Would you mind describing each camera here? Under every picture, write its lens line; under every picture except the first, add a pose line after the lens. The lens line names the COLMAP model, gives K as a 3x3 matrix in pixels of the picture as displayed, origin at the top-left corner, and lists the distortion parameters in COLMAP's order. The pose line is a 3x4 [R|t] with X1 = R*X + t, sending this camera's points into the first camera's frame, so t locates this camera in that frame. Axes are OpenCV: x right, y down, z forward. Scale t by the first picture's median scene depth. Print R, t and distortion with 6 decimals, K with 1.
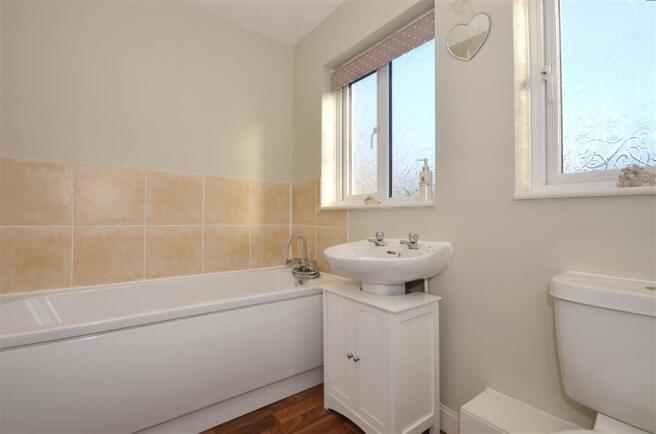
lens RADIAL K [[289.9, 0, 324.6], [0, 289.9, 214.6], [0, 0, 1]] dist [-0.001481, -0.002317]
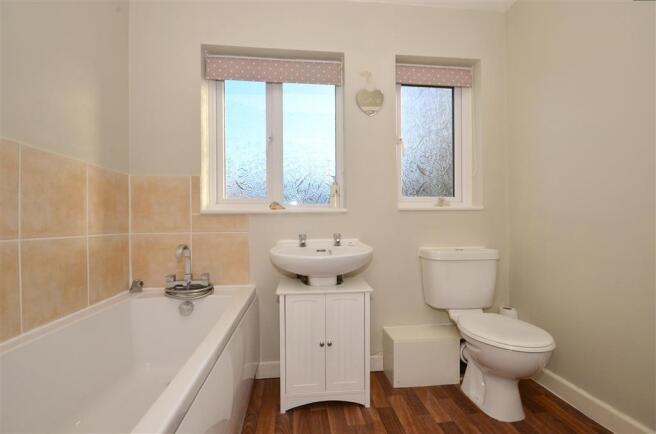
lens RADIAL K [[289.9, 0, 324.5], [0, 289.9, 218.8], [0, 0, 1]] dist [-0.001481, -0.002317]
pose [[0.525053, -0.000262, 0.851069, -0.577399], [0.000334, 1.000000, 0.000102, -0.000659], [-0.851069, 0.000230, 0.525054, 0.266328]]
